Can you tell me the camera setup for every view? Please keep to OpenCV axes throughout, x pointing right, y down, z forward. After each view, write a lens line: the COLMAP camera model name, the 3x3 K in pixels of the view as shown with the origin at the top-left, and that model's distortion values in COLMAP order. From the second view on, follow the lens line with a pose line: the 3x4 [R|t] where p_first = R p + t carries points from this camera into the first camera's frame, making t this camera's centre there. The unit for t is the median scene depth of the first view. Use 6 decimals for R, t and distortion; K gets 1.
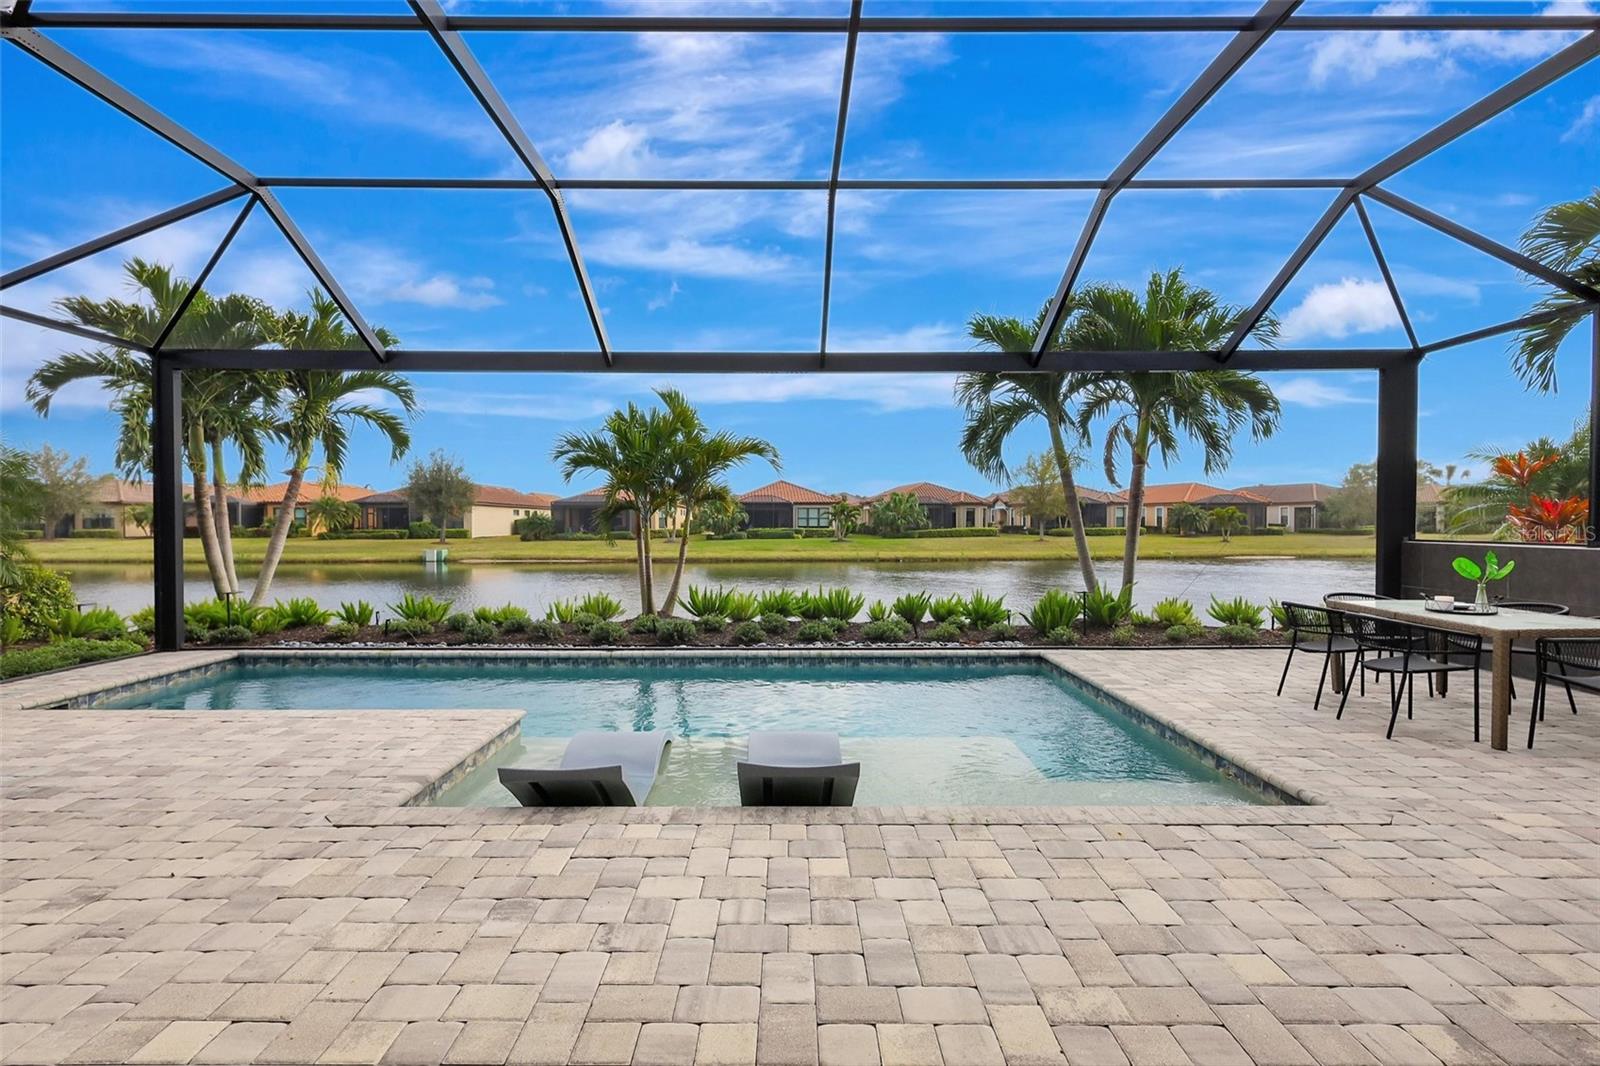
lens RADIAL K [[738.9, 0, 791.0], [0, 738.9, 523.1], [0, 0, 1]] dist [0.000833, 0.000643]
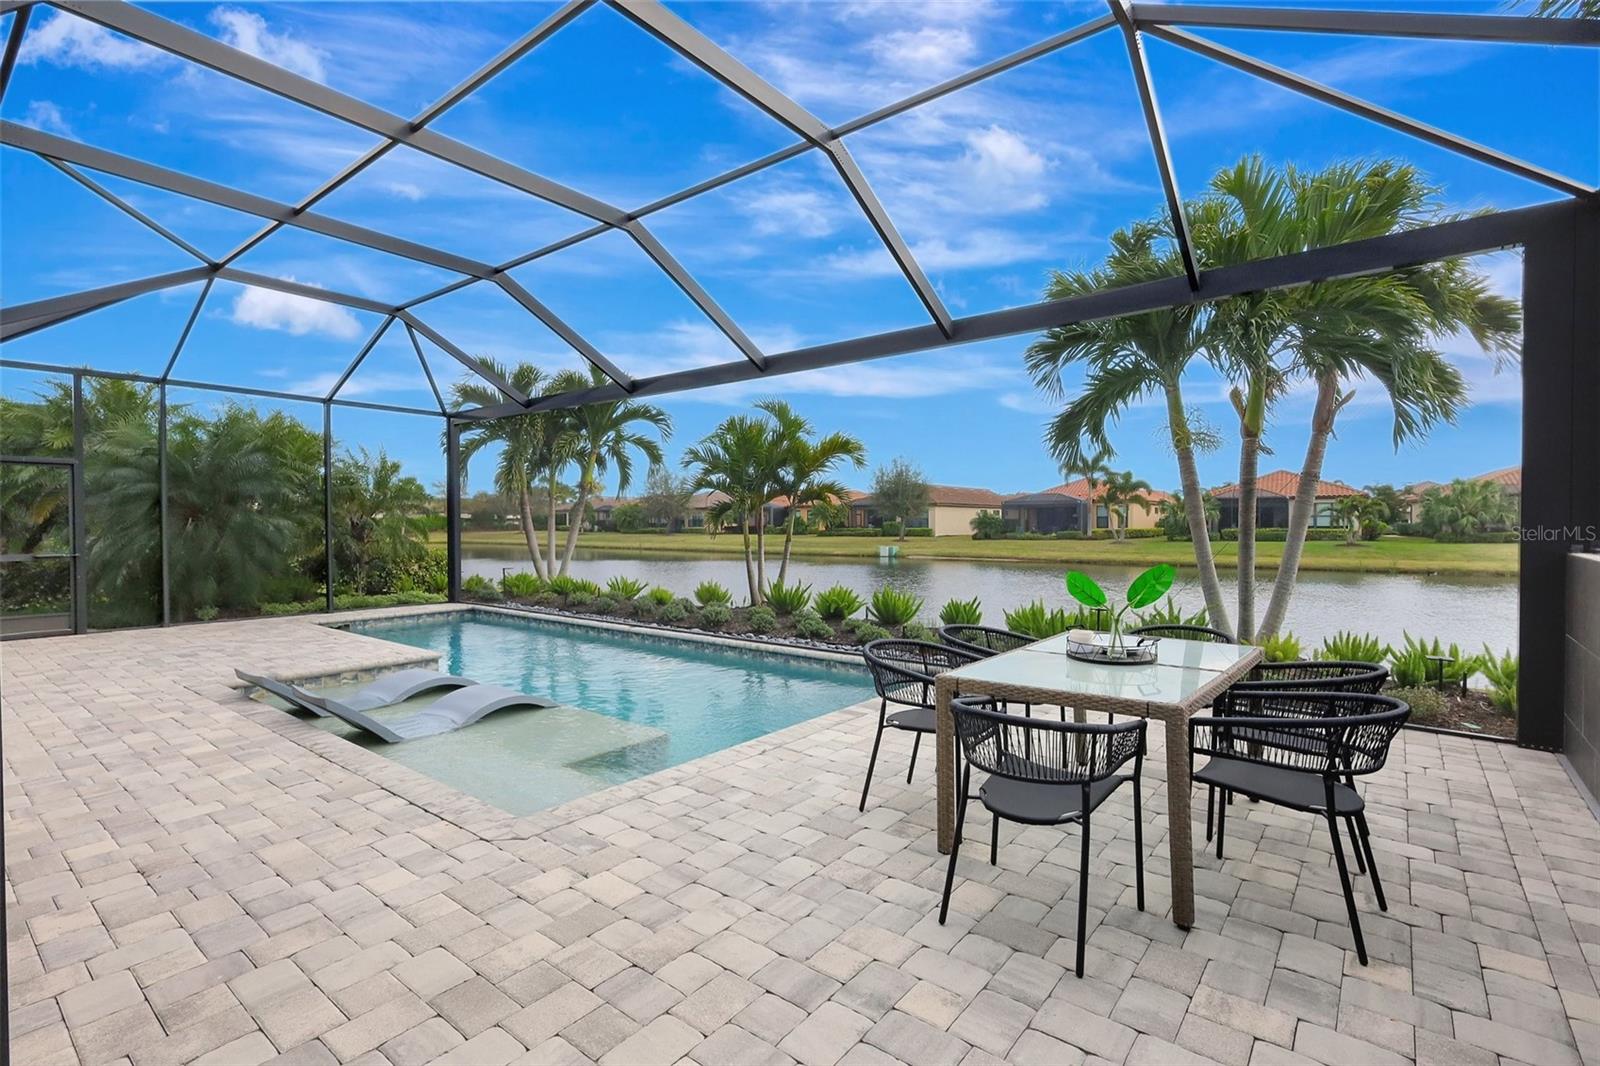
lens RADIAL K [[738.9, 0, 791.0], [0, 738.9, 523.1], [0, 0, 1]] dist [0.000833, 0.000643]
pose [[0.778539, -0.000671, -0.627596, 0.109294], [0.000857, 1.000000, -0.000005, 0.000569], [0.627596, -0.000534, 0.778539, 0.033503]]
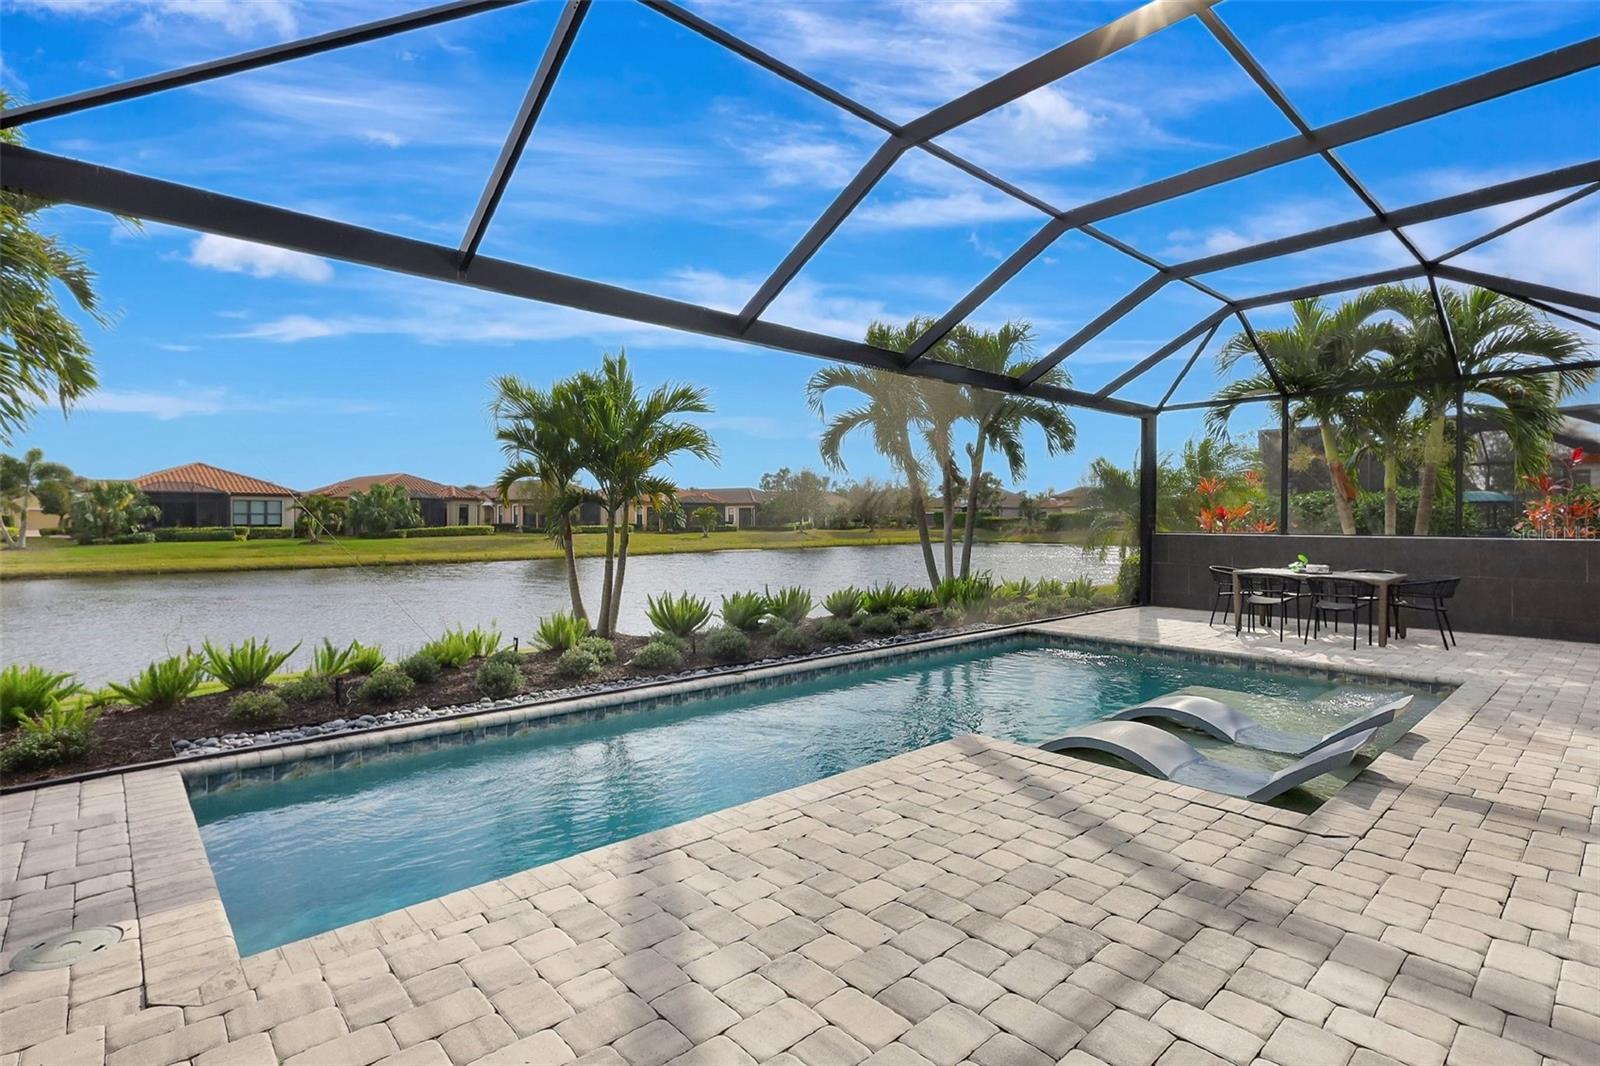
lens RADIAL K [[768.7, 0, 784.9], [0, 768.7, 460.0], [0, 0, 1]] dist [-0.000219, 0.000085]
pose [[0.748032, 0.053753, 0.661483, -0.119714], [-0.001171, 0.996820, -0.079678, 0.000536], [-0.663662, 0.058827, 0.745716, 0.047632]]
